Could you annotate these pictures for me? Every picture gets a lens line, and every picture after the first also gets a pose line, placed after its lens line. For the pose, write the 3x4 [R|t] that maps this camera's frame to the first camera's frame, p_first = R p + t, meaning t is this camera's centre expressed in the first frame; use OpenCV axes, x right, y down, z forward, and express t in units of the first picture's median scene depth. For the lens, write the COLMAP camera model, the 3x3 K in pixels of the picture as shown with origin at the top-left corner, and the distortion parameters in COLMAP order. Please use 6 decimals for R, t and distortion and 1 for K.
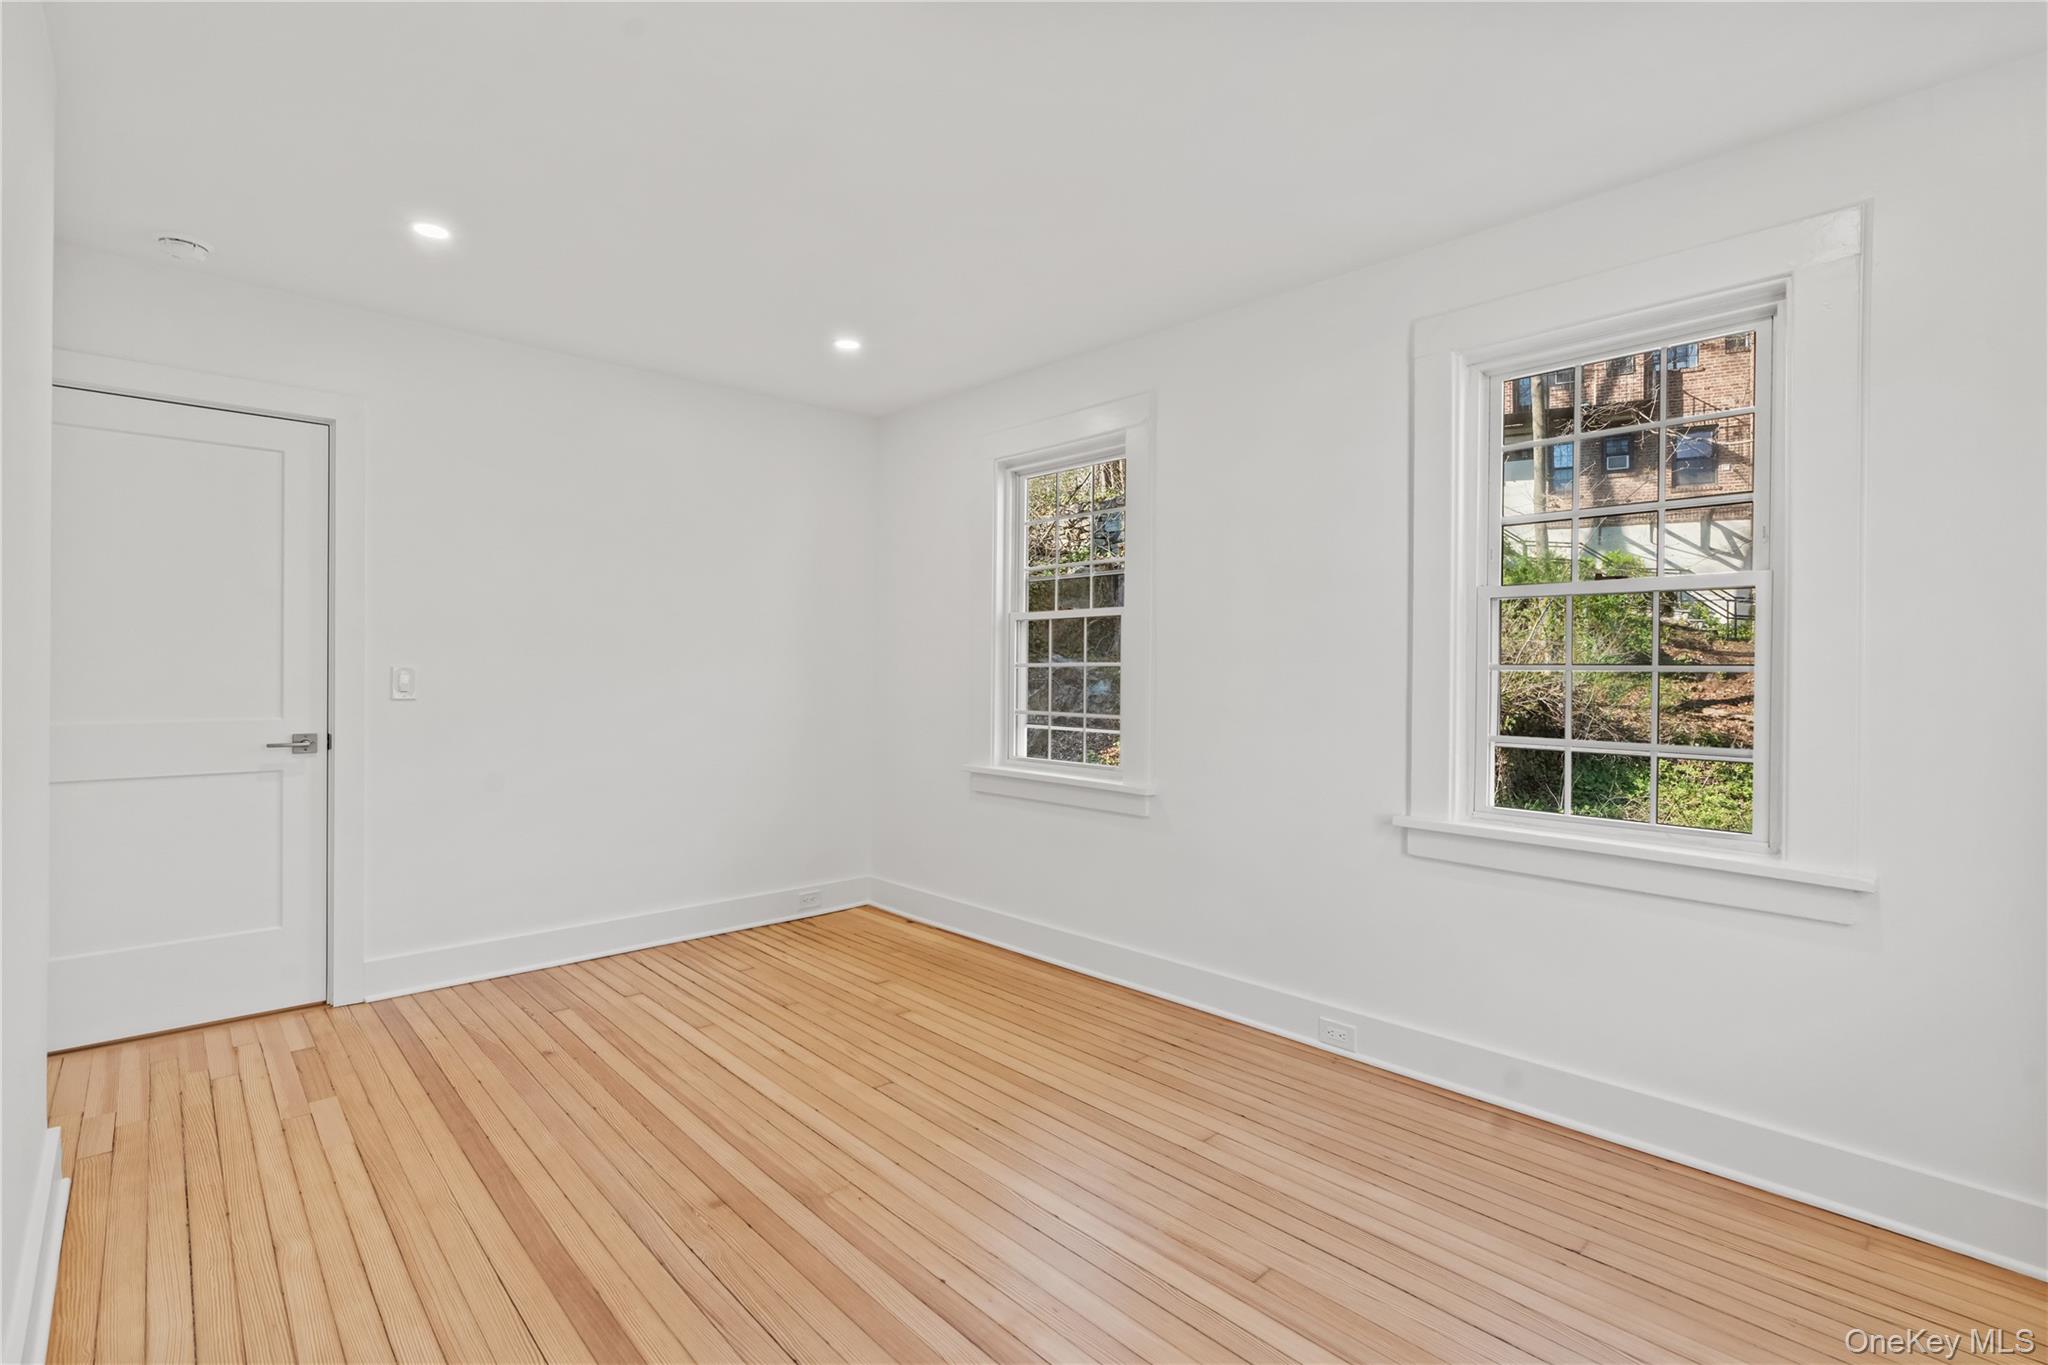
lens RADIAL K [[933.8, 0, 1017.8], [0, 933.8, 671.5], [0, 0, 1]] dist [-0.008939, 0.000867]
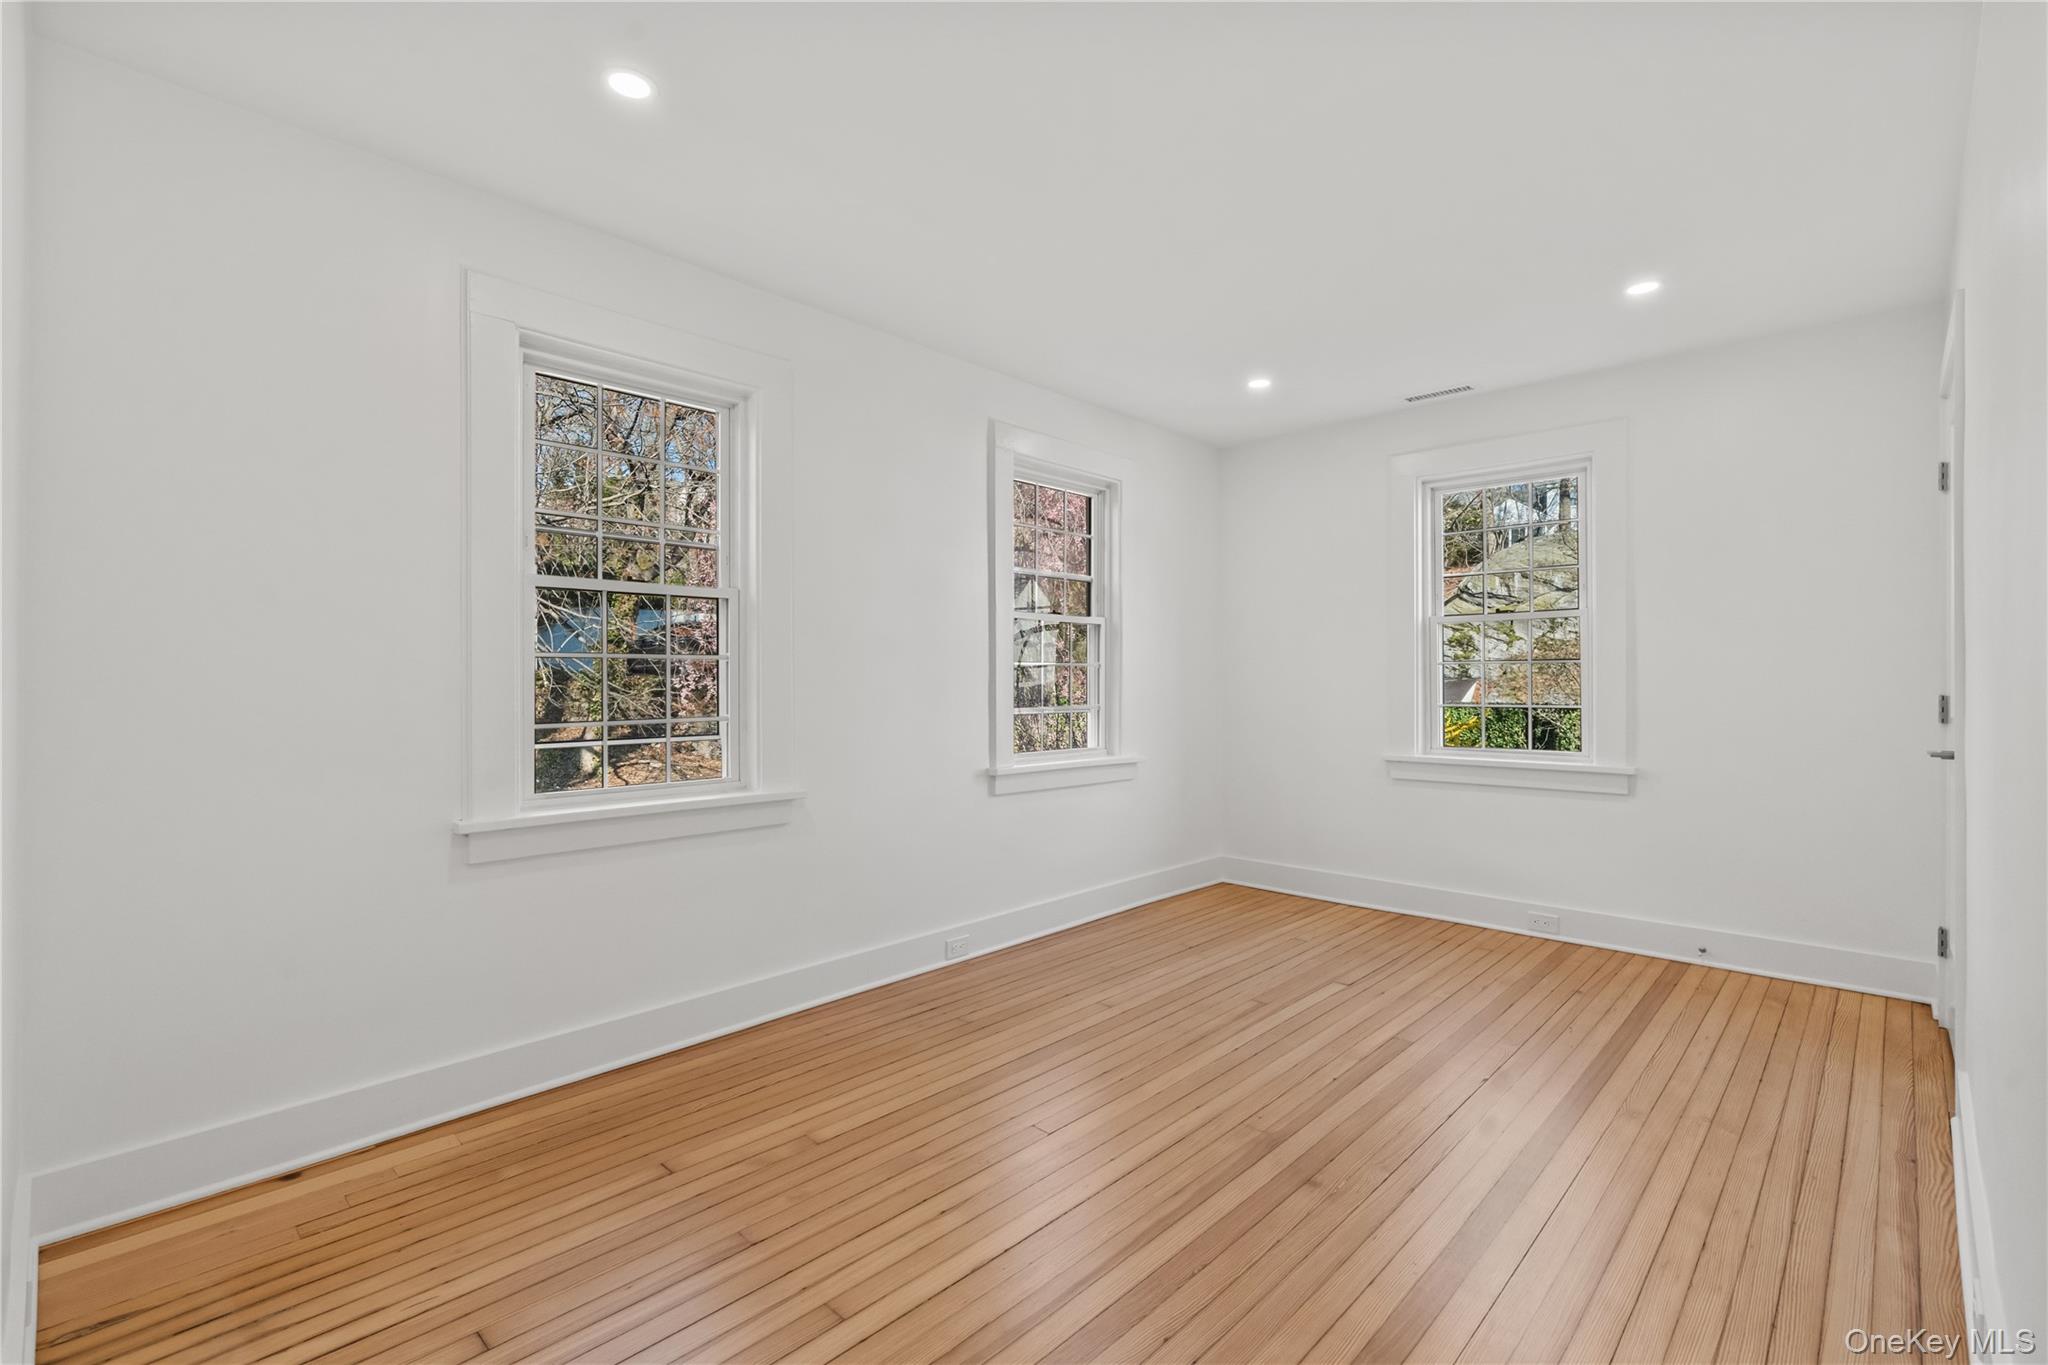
lens RADIAL K [[933.8, 0, 1017.8], [0, 933.8, 671.5], [0, 0, 1]] dist [-0.008939, 0.000867]
pose [[-0.064837, 0.000697, 0.997896, -0.945622], [-0.001543, 0.999998, -0.000799, 0.008382], [-0.997895, -0.001592, -0.064836, 0.994820]]
